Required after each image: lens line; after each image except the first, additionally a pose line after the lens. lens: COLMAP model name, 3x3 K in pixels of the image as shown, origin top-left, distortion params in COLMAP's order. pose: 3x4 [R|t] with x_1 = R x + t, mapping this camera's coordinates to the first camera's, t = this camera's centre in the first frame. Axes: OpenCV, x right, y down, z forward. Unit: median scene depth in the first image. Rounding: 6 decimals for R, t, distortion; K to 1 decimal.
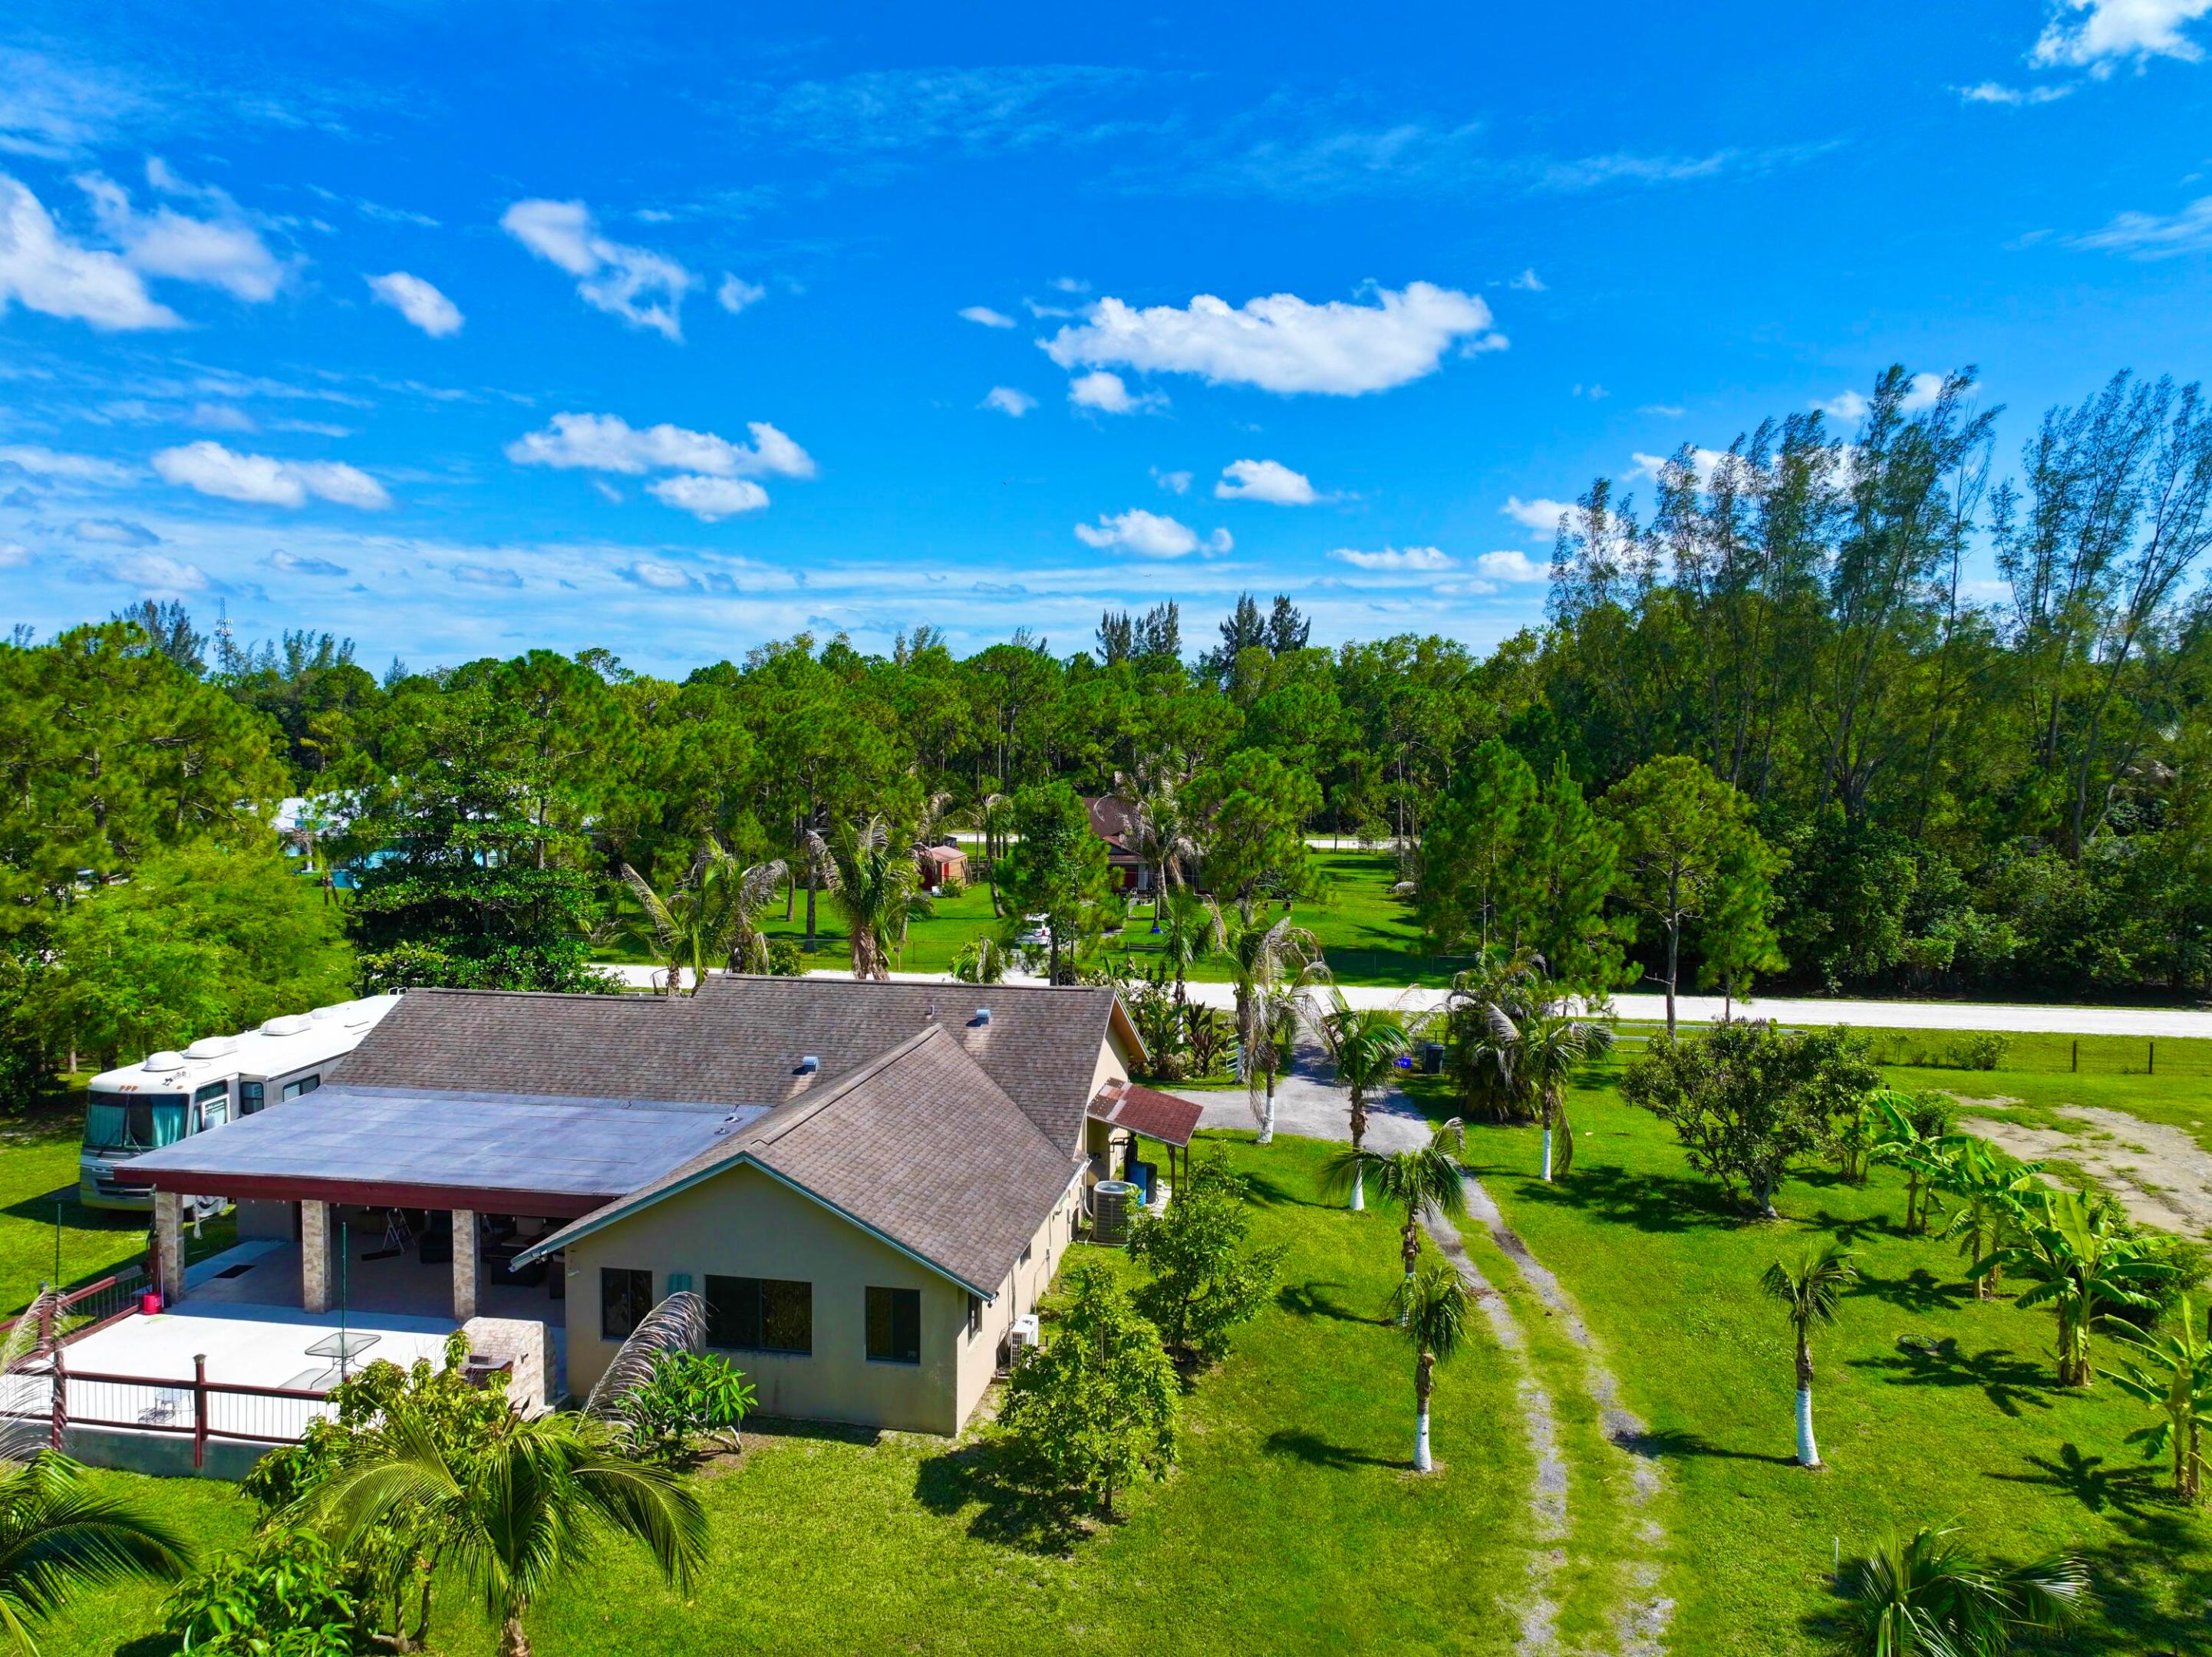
lens RADIAL K [[1554.0, 0, 1111.5], [0, 1554.0, 824.6], [0, 0, 1]] dist [0.002011, 0.013014]
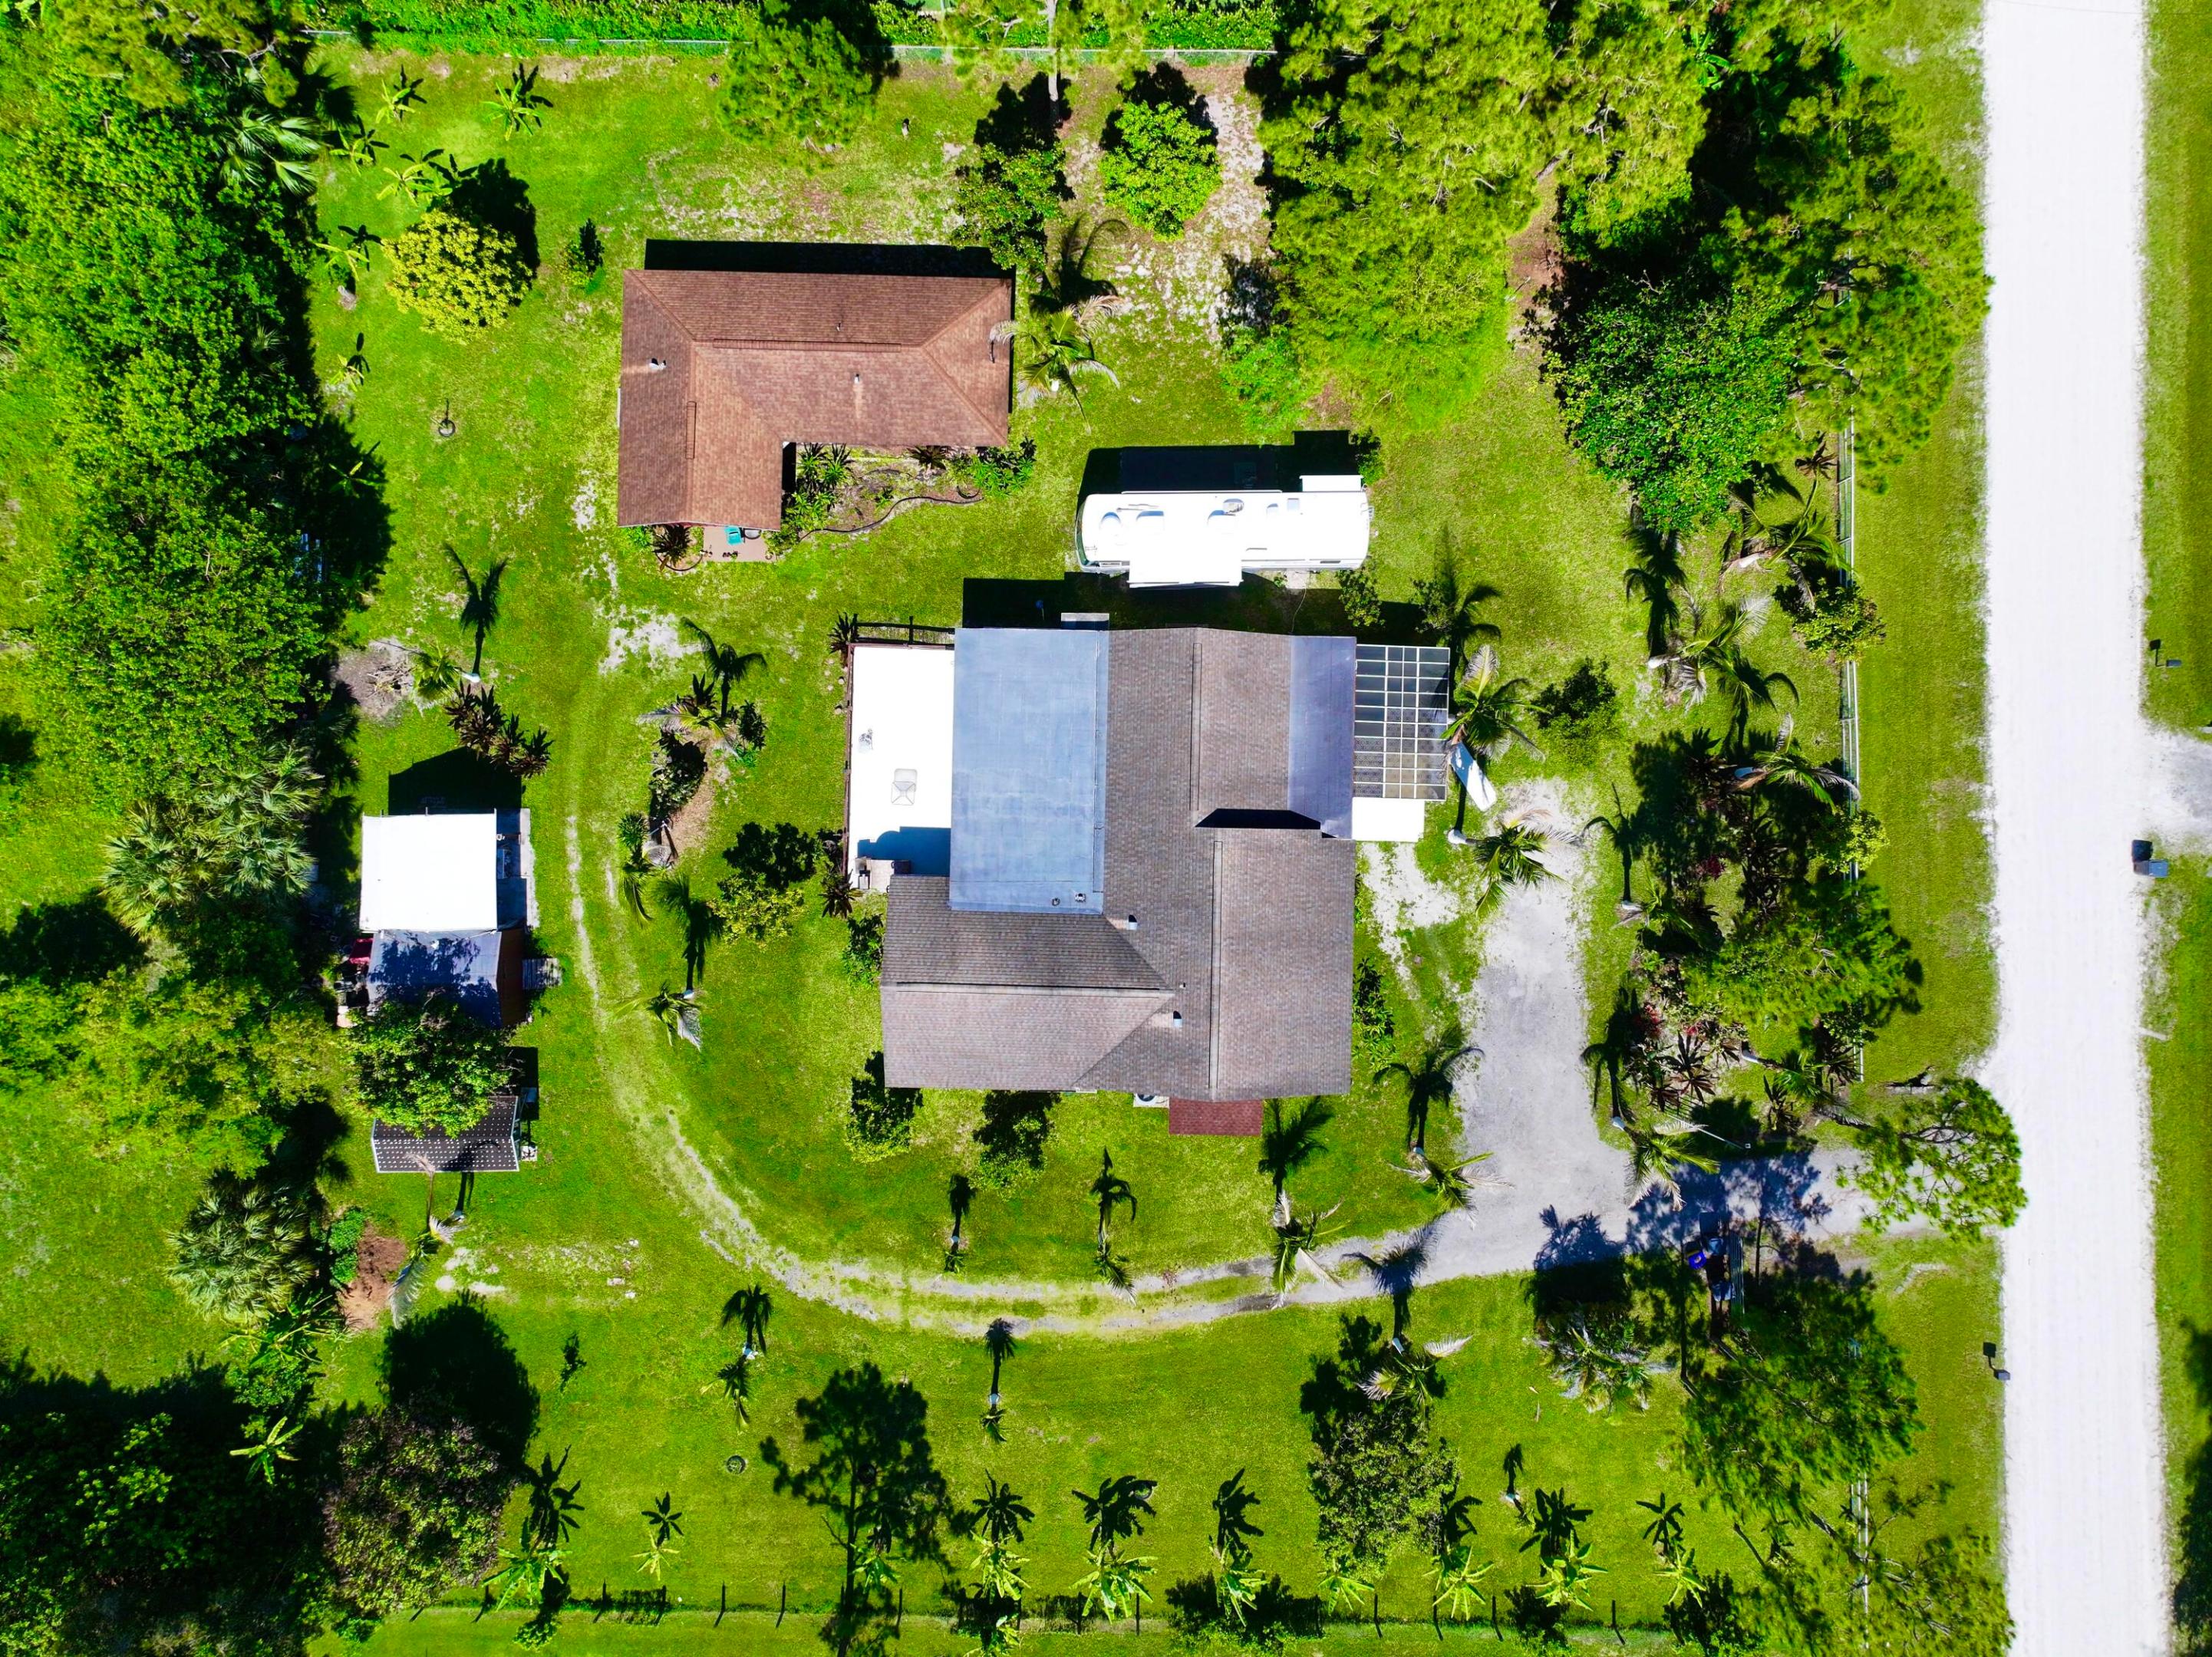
lens RADIAL K [[1545.9, 0, 1114.1], [0, 1545.9, 834.1], [0, 0, 1]] dist [-0.000351, 0.018843]
pose [[0.143428, 0.989581, -0.012574, -0.270350], [-0.056916, 0.020933, 0.998159, -1.513383], [0.988023, -0.142449, 0.059325, 0.882780]]
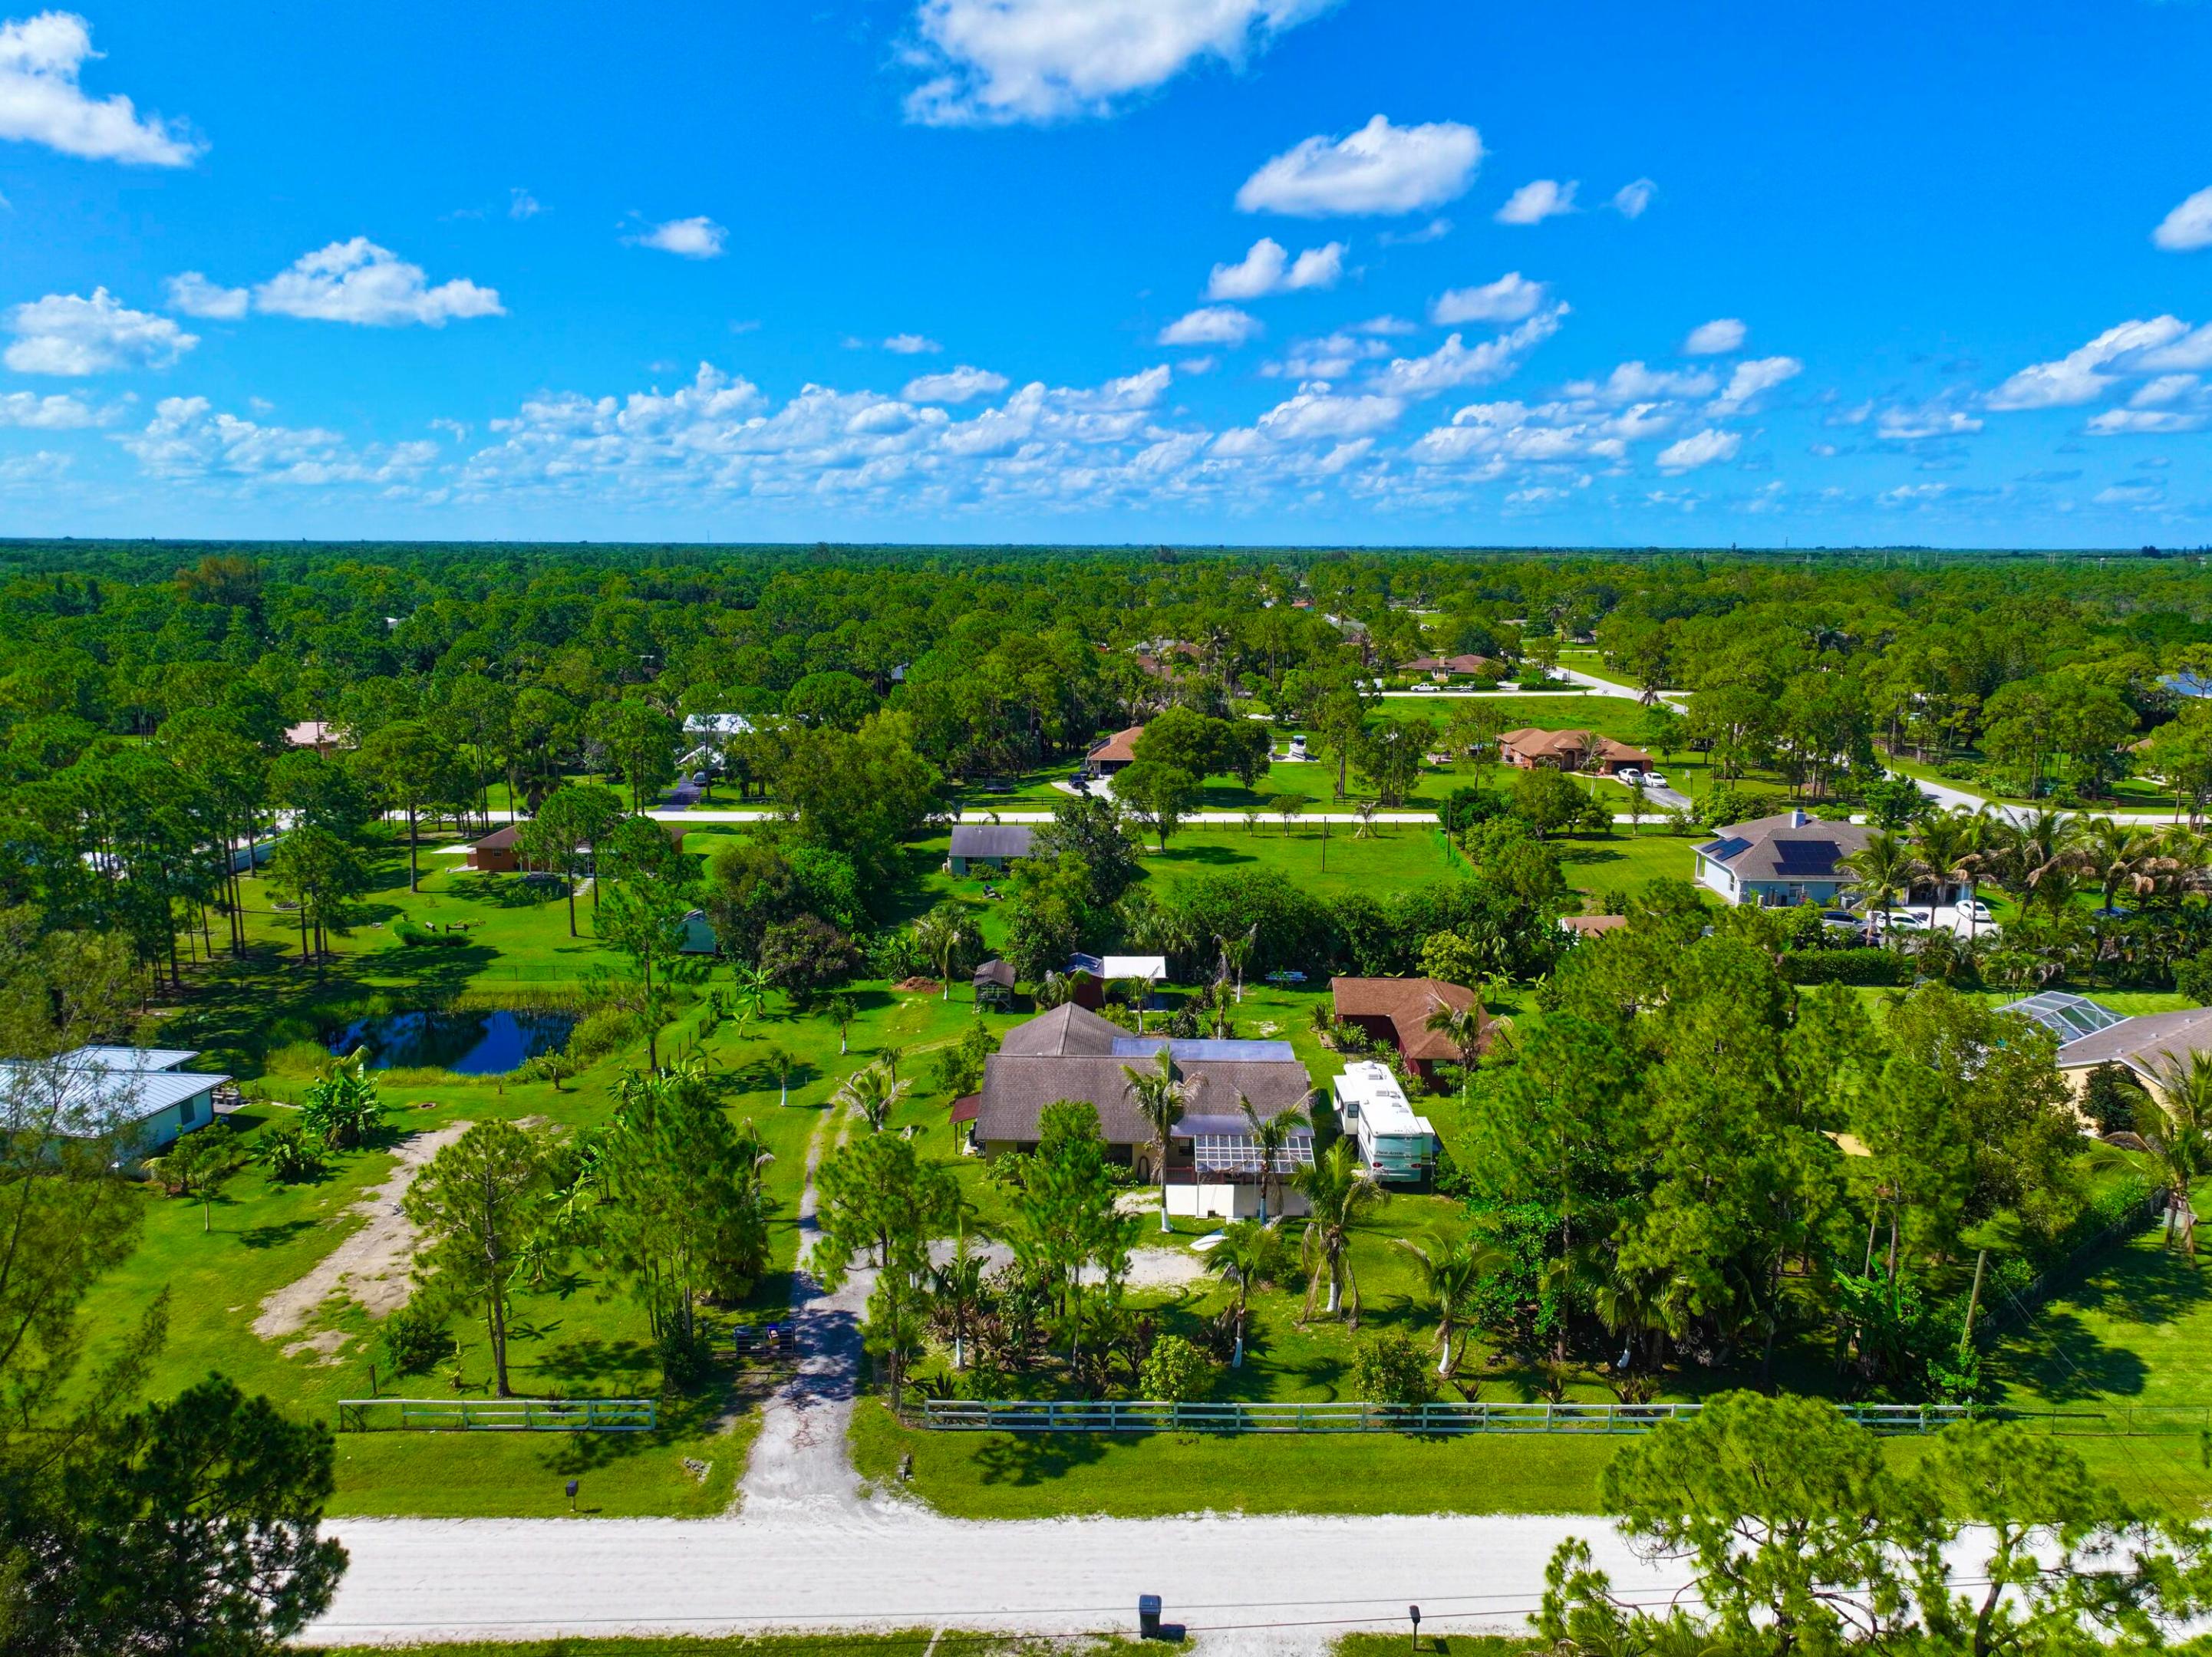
lens RADIAL K [[1549.0, 0, 1112.3], [0, 1549.0, 824.9], [0, 0, 1]] dist [-0.002272, 0.014122]
pose [[-0.991143, 0.012460, -0.132211, 0.123608], [-0.018919, 0.972184, 0.233453, -0.808622], [0.131442, 0.233887, -0.963338, 3.324174]]
